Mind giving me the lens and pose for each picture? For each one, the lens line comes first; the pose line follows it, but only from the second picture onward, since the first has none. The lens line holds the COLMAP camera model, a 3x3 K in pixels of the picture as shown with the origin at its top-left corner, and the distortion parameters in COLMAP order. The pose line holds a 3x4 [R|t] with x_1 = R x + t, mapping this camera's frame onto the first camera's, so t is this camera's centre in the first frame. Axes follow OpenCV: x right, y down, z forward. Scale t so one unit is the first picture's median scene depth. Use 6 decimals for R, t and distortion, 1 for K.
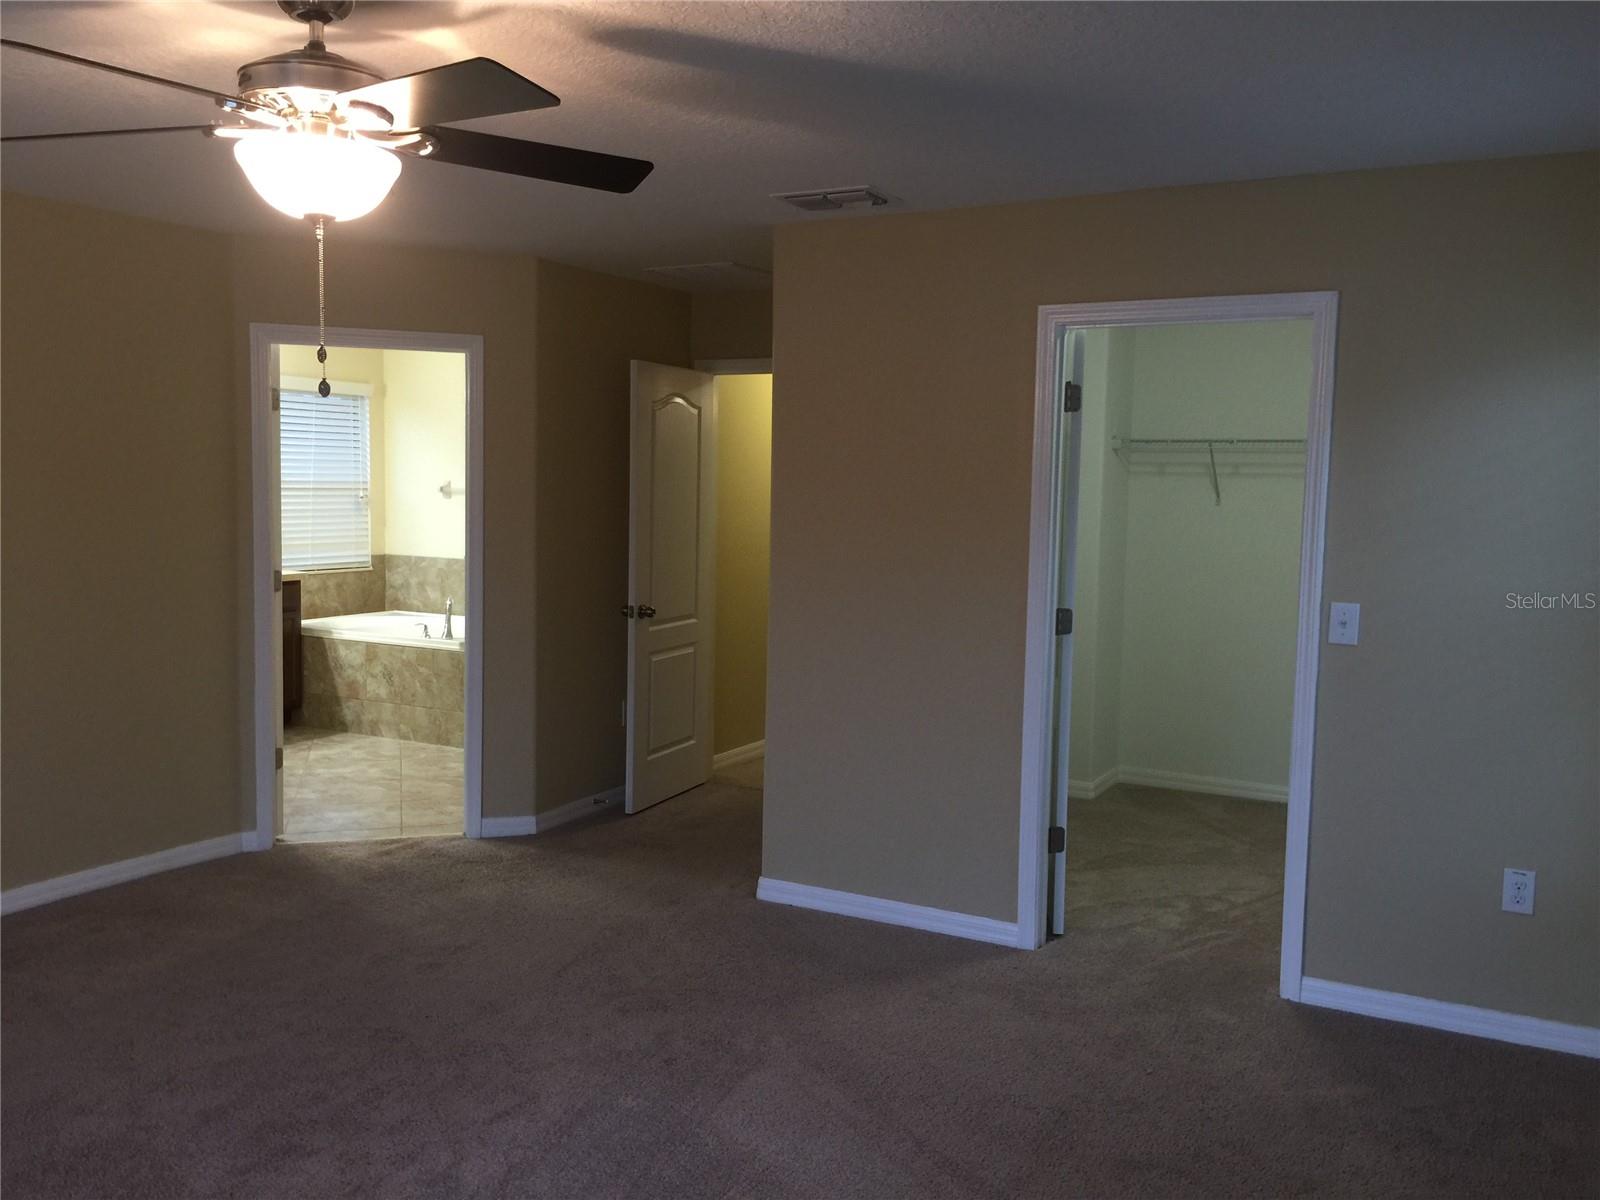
lens RADIAL K [[1367.3, 0, 799.0], [0, 1367.3, 598.2], [0, 0, 1]] dist [0.056610, -0.006558]
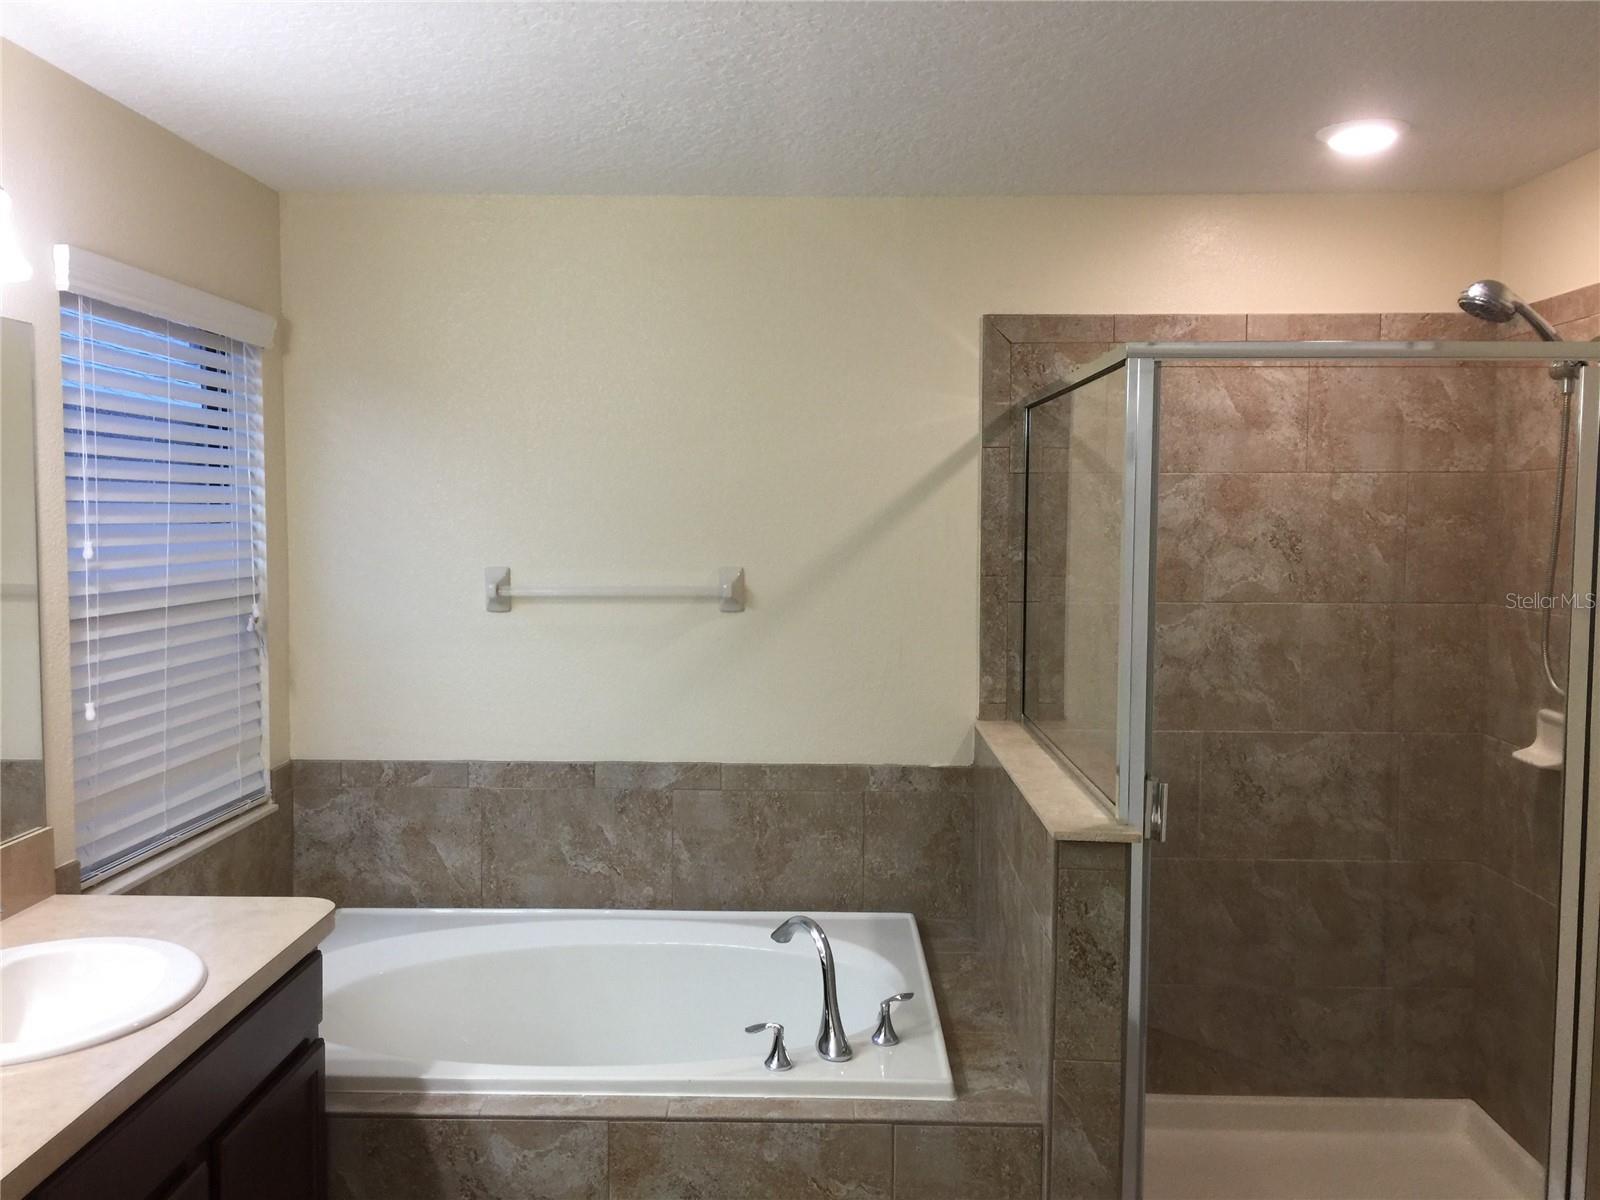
lens RADIAL K [[1367.3, 0, 799.5], [0, 1367.3, 602.1], [0, 0, 1]] dist [0.056610, -0.006558]
pose [[0.889833, -0.048255, 0.453728, -0.354994], [0.053572, 0.998563, 0.001137, -0.070680], [-0.453131, 0.023295, 0.891140, 0.604616]]
